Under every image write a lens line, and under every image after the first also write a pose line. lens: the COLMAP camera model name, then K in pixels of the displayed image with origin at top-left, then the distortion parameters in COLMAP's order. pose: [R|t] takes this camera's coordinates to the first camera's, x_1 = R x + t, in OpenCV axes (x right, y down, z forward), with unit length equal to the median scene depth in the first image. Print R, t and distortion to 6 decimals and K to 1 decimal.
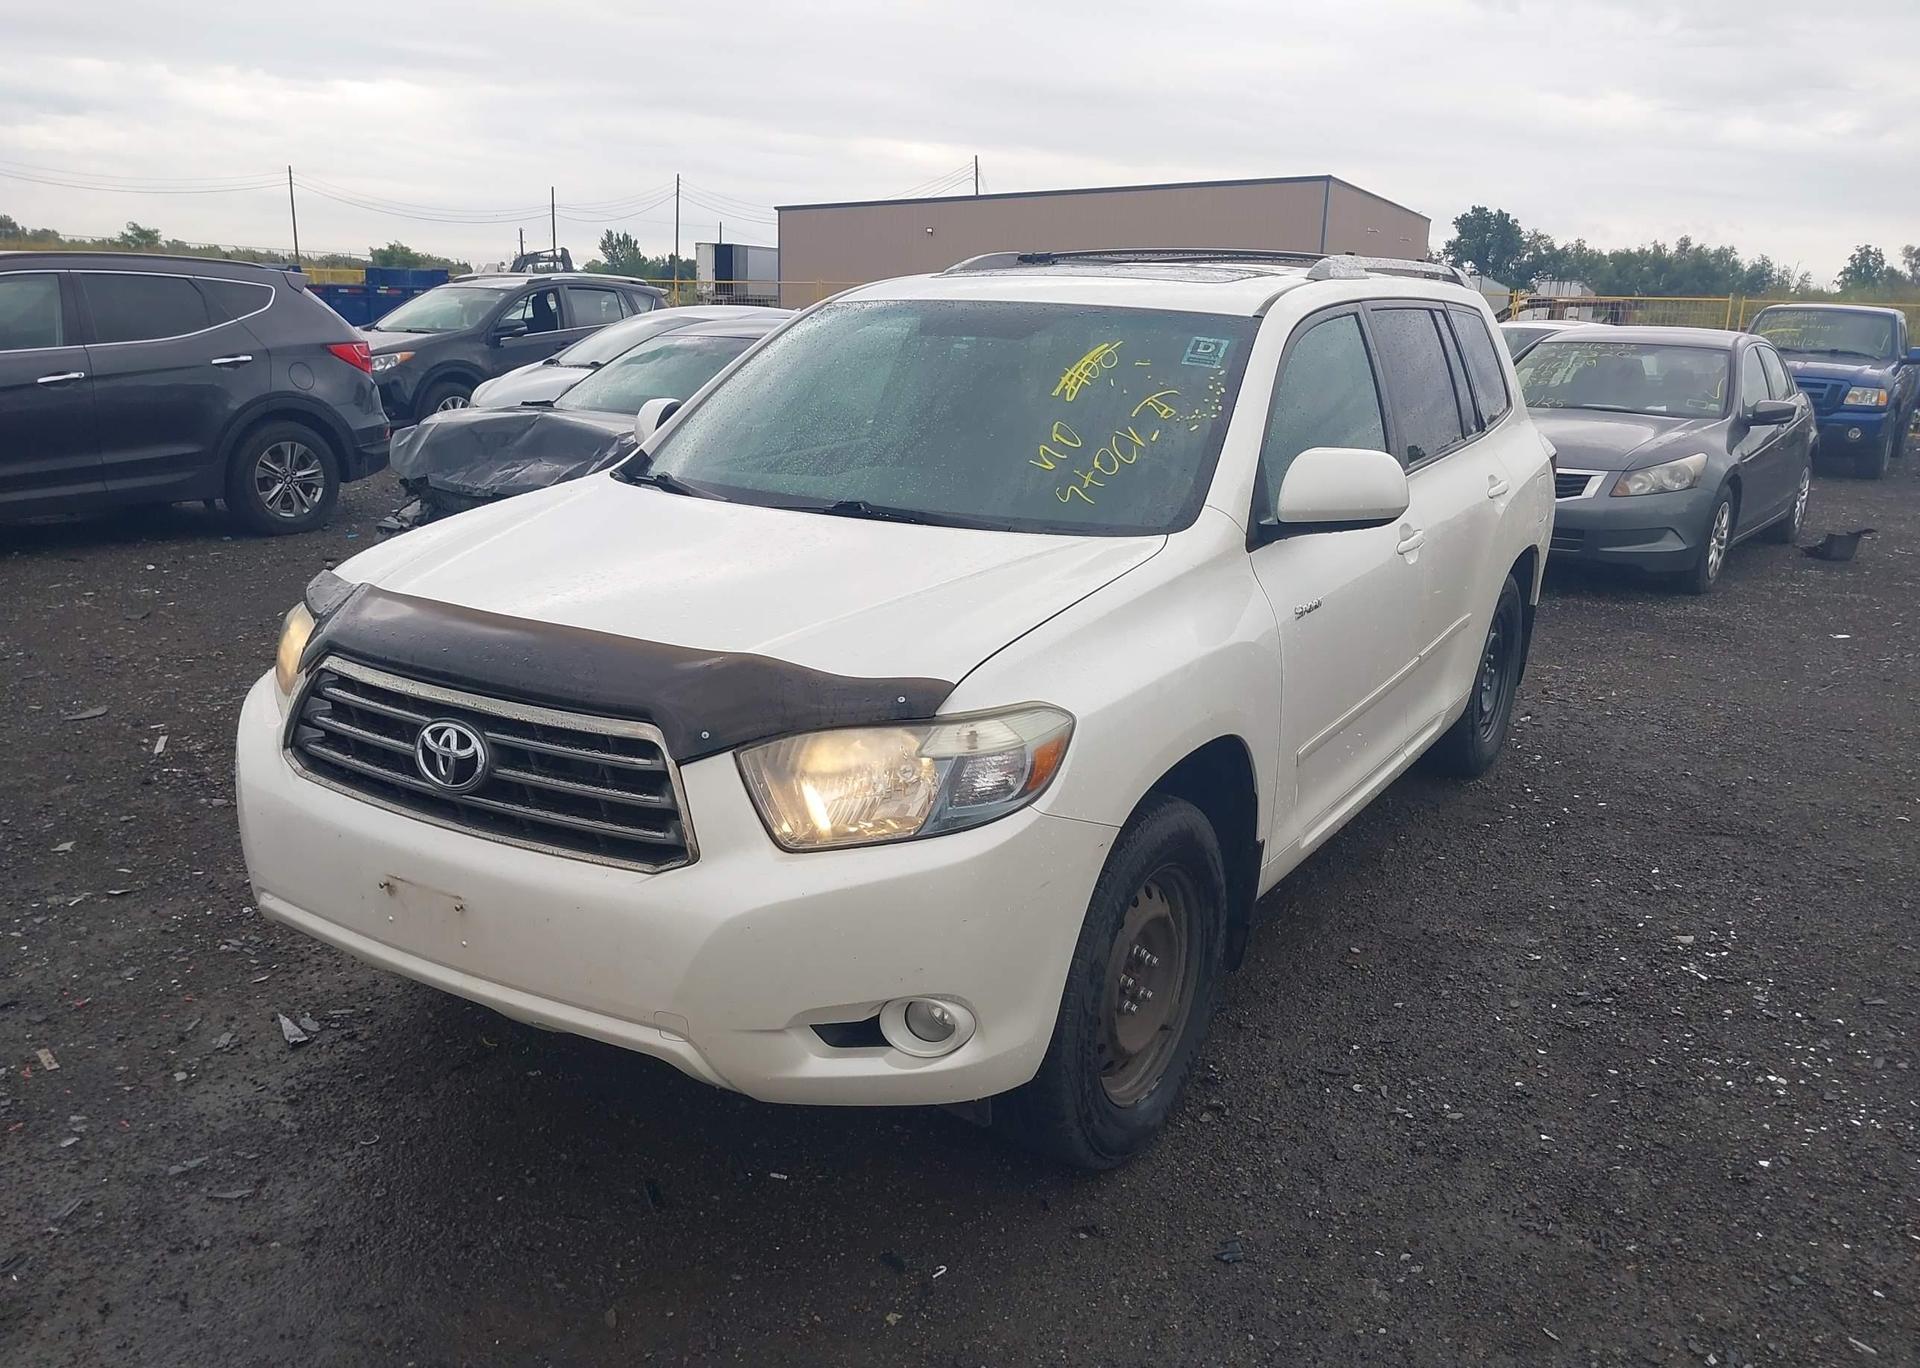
lens RADIAL K [[1530.9, 0, 960.0], [0, 1530.9, 684.0], [0, 0, 1]] dist [0.047280, -0.059251]
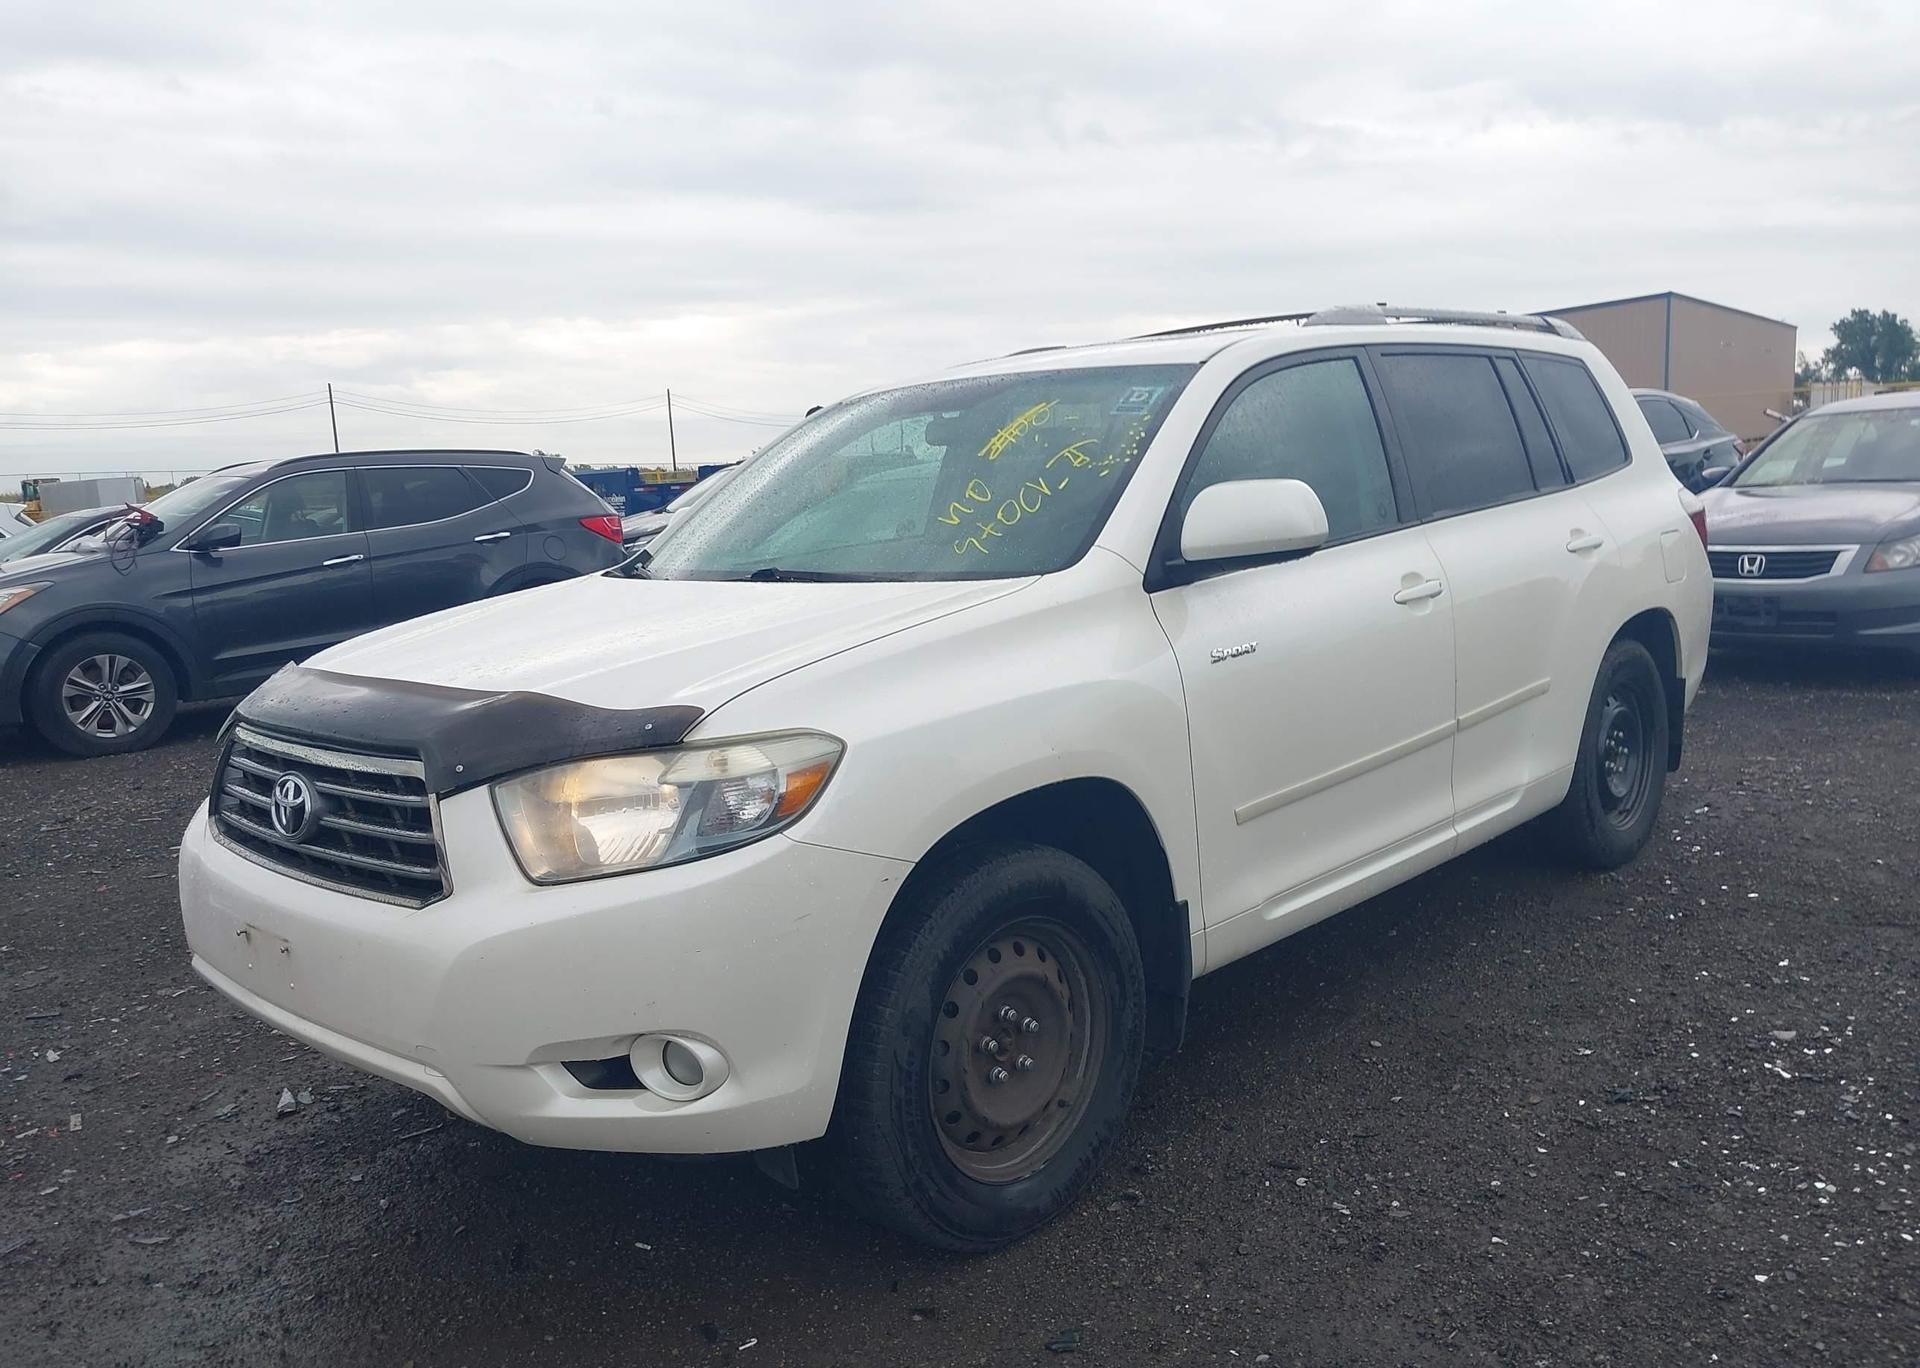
lens RADIAL K [[1530.9, 0, 960.0], [0, 1530.9, 684.0], [0, 0, 1]] dist [0.047280, -0.059251]
pose [[0.970905, -0.047685, -0.234669, 0.314557], [0.021428, 0.993342, -0.113193, 0.079572], [0.238504, 0.104871, 0.965462, 0.069103]]
